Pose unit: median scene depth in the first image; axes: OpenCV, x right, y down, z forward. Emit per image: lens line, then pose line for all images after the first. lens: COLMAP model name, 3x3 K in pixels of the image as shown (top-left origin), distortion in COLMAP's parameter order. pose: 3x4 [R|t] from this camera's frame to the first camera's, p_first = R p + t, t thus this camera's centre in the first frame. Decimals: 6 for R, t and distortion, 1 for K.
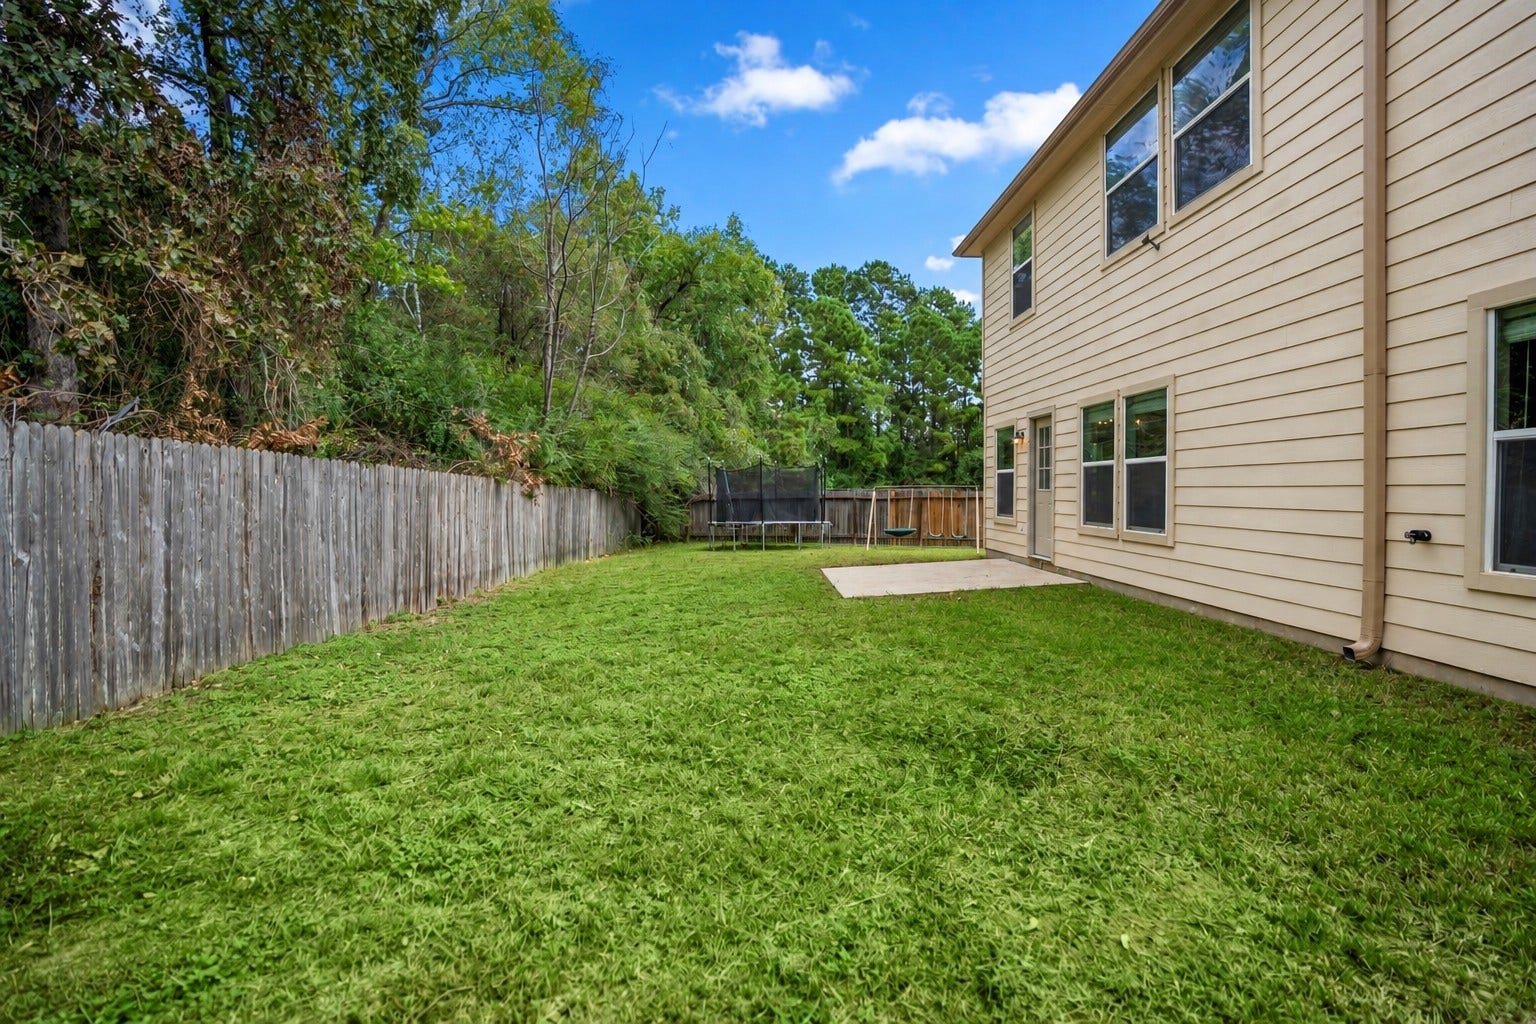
lens RADIAL K [[715.7, 0, 774.8], [0, 715.7, 486.9], [0, 0, 1]] dist [-0.048155, 0.016236]
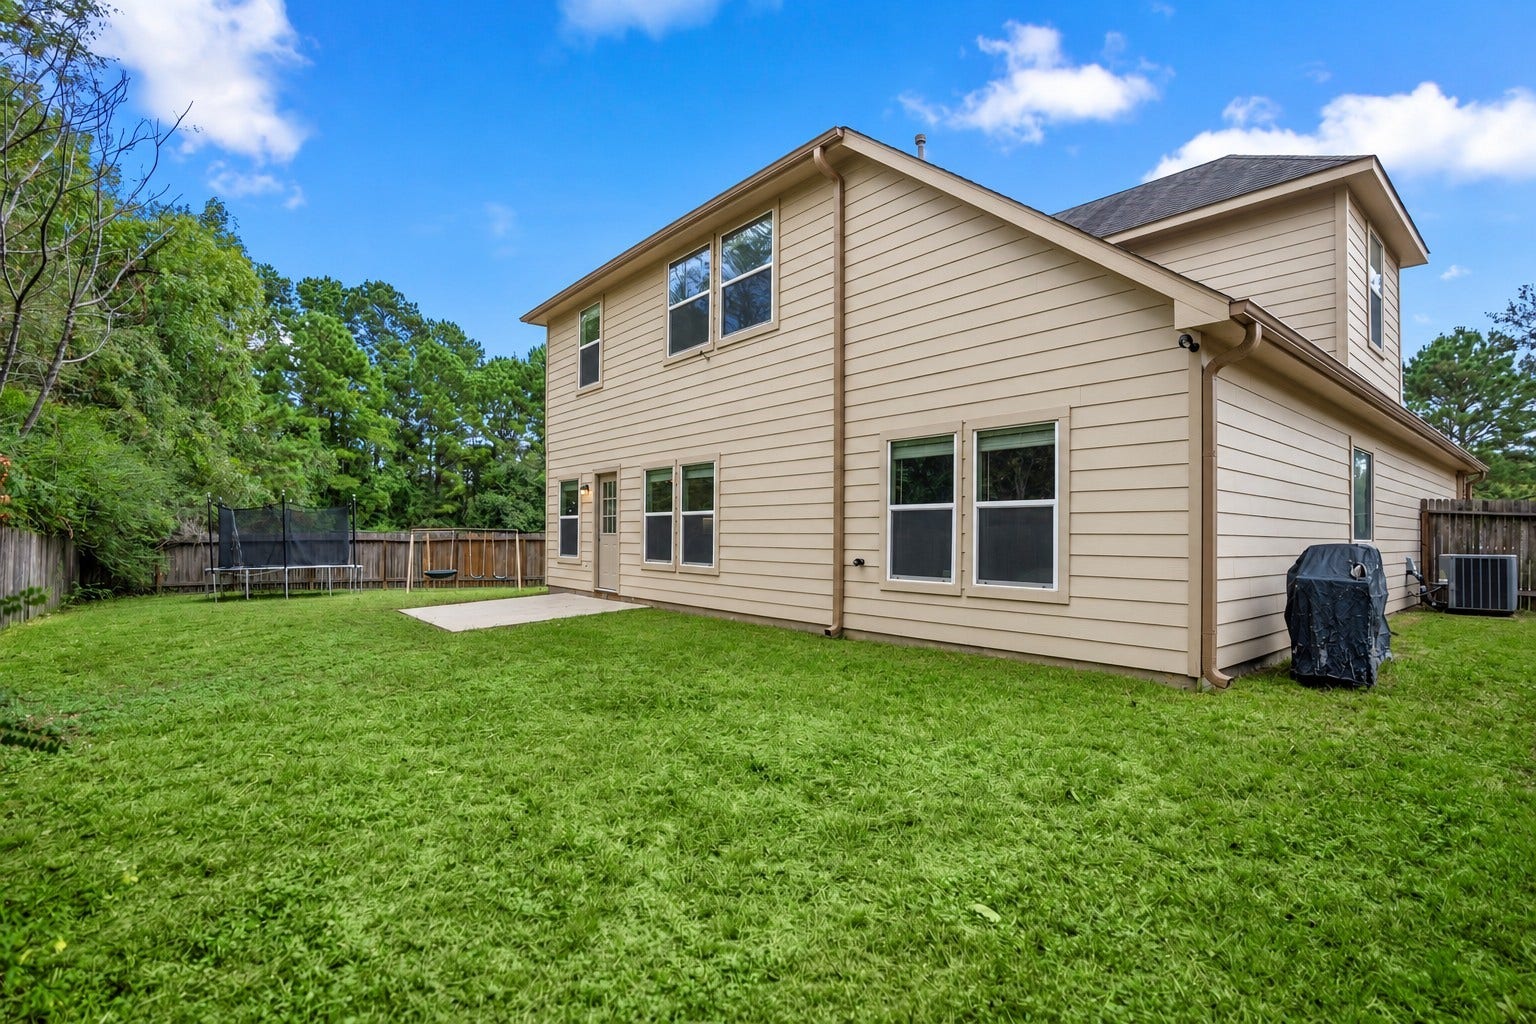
lens RADIAL K [[715.7, 0, 760.7], [0, 715.7, 527.9], [0, 0, 1]] dist [-0.048155, 0.016236]
pose [[0.786551, 0.009473, 0.617453, -0.148358], [-0.008481, 0.999954, -0.004537, -0.002659], [-0.617467, -0.001668, 0.786595, -0.105554]]
